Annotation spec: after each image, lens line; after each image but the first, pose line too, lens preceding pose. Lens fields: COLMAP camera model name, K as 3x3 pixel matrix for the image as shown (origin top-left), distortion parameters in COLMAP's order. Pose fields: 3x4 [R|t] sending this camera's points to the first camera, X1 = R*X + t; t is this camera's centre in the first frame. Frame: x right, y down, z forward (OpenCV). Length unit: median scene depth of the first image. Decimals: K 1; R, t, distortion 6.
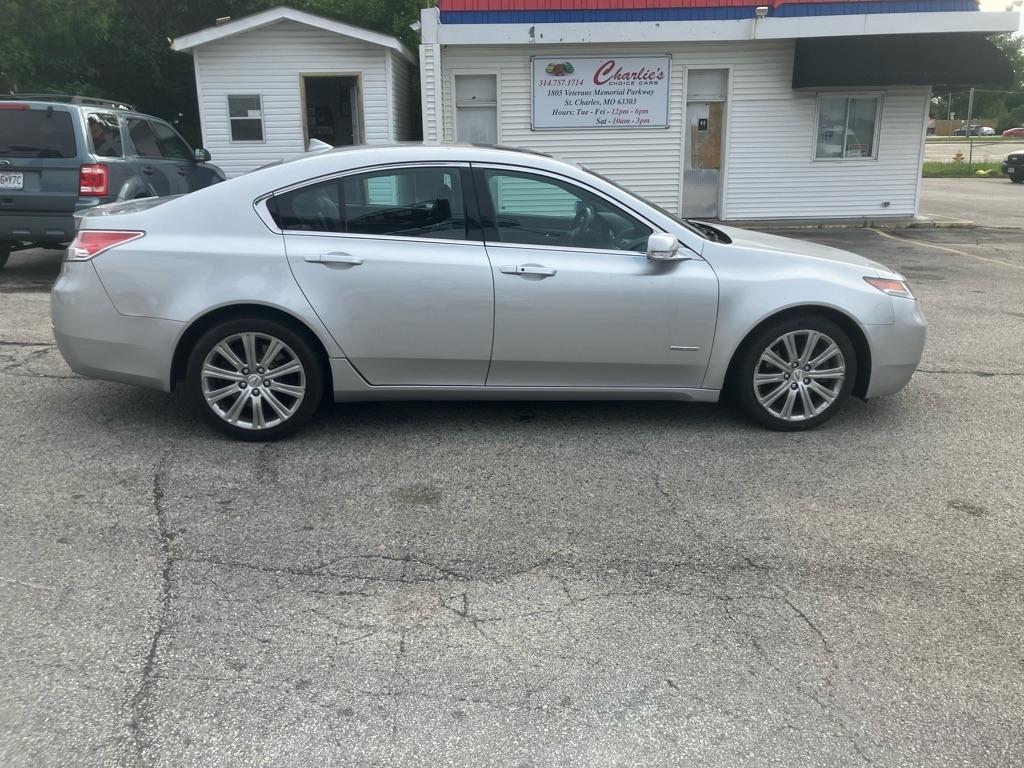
lens RADIAL K [[833.6, 0, 519.0], [0, 833.6, 381.4], [0, 0, 1]] dist [0.000115, -0.000200]
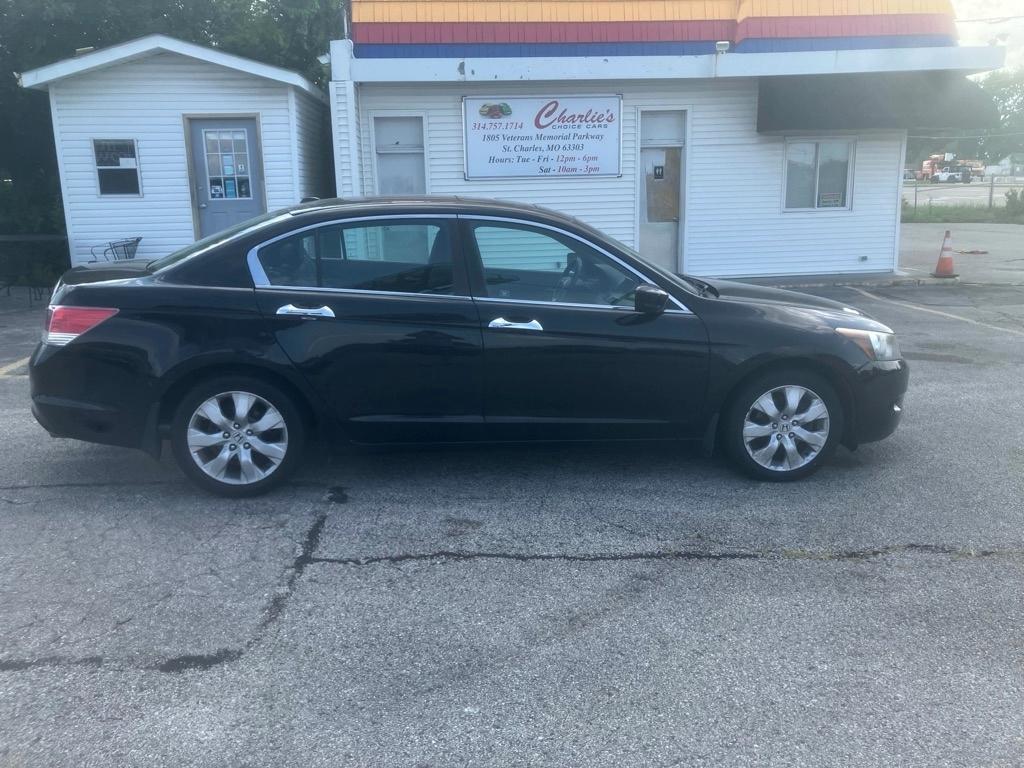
lens RADIAL K [[830.9, 0, 527.8], [0, 830.9, 381.7], [0, 0, 1]] dist [0.009013, -0.012283]
pose [[0.997196, -0.022595, 0.071342, 0.014110], [0.026144, 0.998446, -0.049211, -0.048629], [-0.070119, 0.050938, 0.996237, 0.147392]]
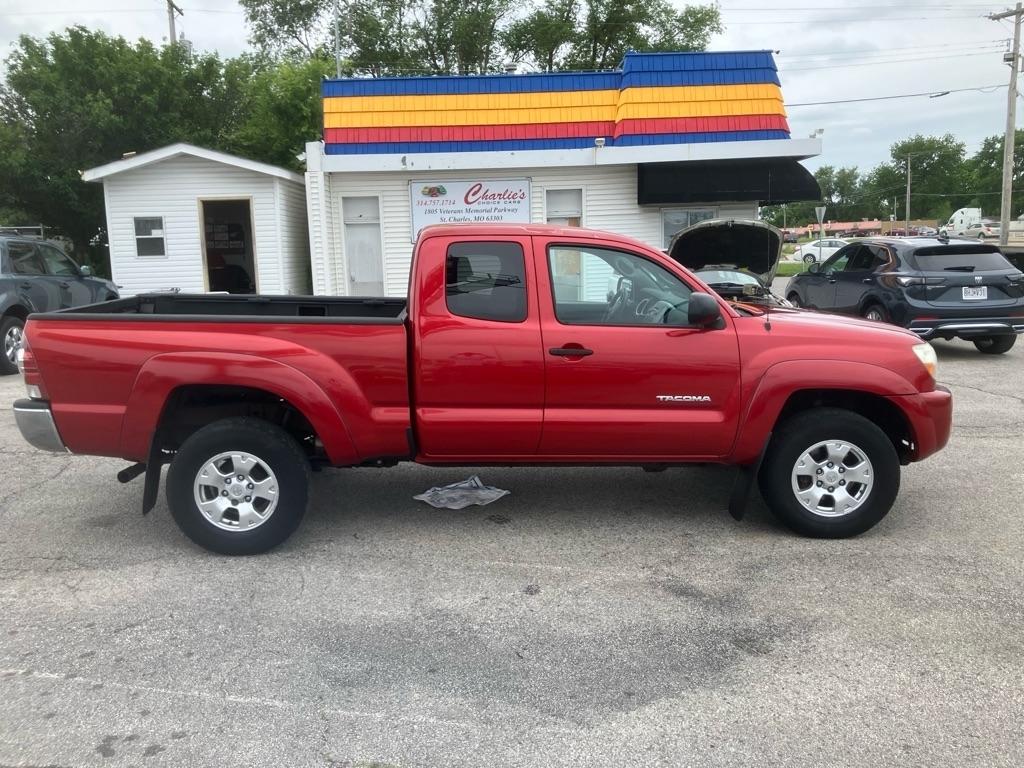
lens RADIAL K [[825.5, 0, 518.4], [0, 825.5, 385.9], [0, 0, 1]] dist [0.020112, -0.028879]
pose [[0.999520, -0.017920, 0.025274, 0.131422], [0.020651, 0.993460, -0.112300, 0.020357], [-0.023096, 0.112768, 0.993353, -0.098742]]
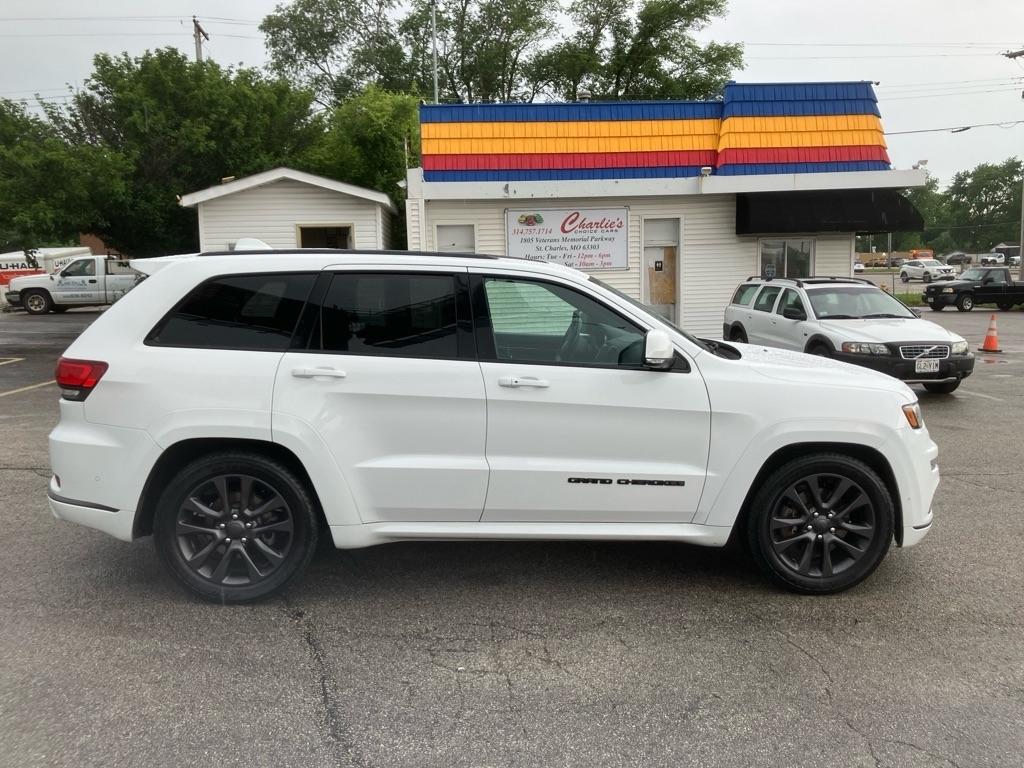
lens RADIAL K [[828.9, 0, 530.3], [0, 828.9, 390.9], [0, 0, 1]] dist [0.007361, -0.004573]
pose [[0.997370, -0.019438, 0.069827, -0.033542], [0.029131, 0.989638, -0.140598, 0.008500], [-0.066371, 0.142263, 0.987601, -0.063776]]
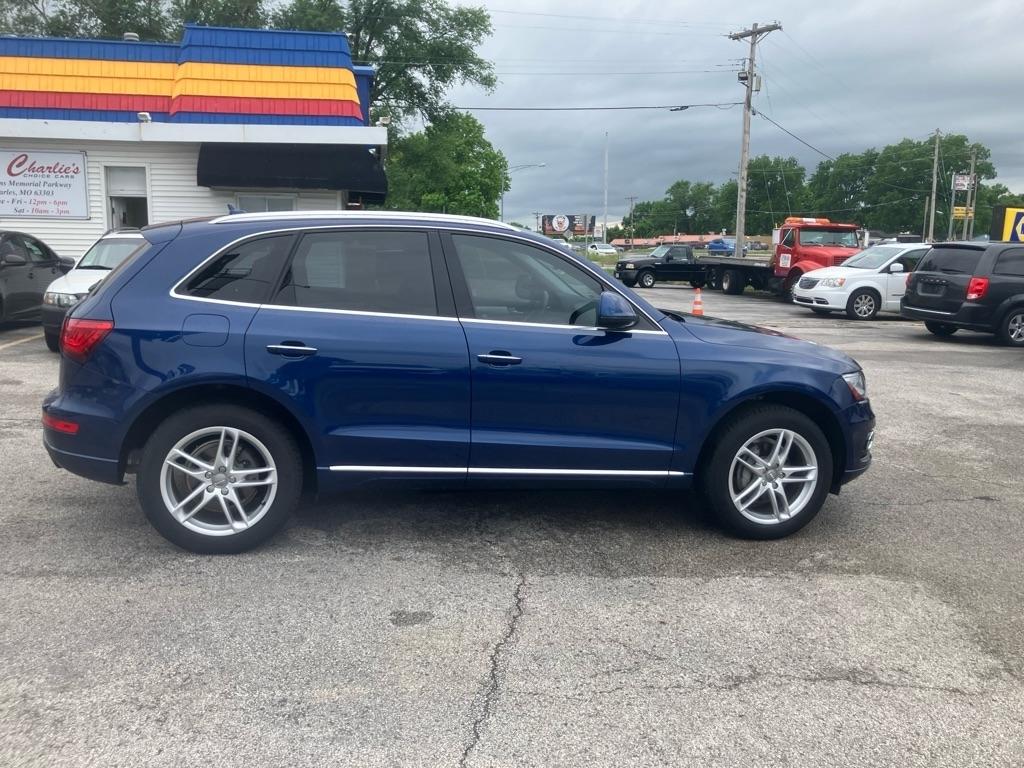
lens RADIAL K [[827.1, 0, 498.4], [0, 827.1, 378.7], [0, 0, 1]] dist [0.012289, -0.003429]
pose [[0.988483, 0.005981, 0.151216, 0.543472], [0.012404, 0.992655, -0.120345, 0.027410], [-0.150825, 0.120835, 0.981148, -0.078535]]
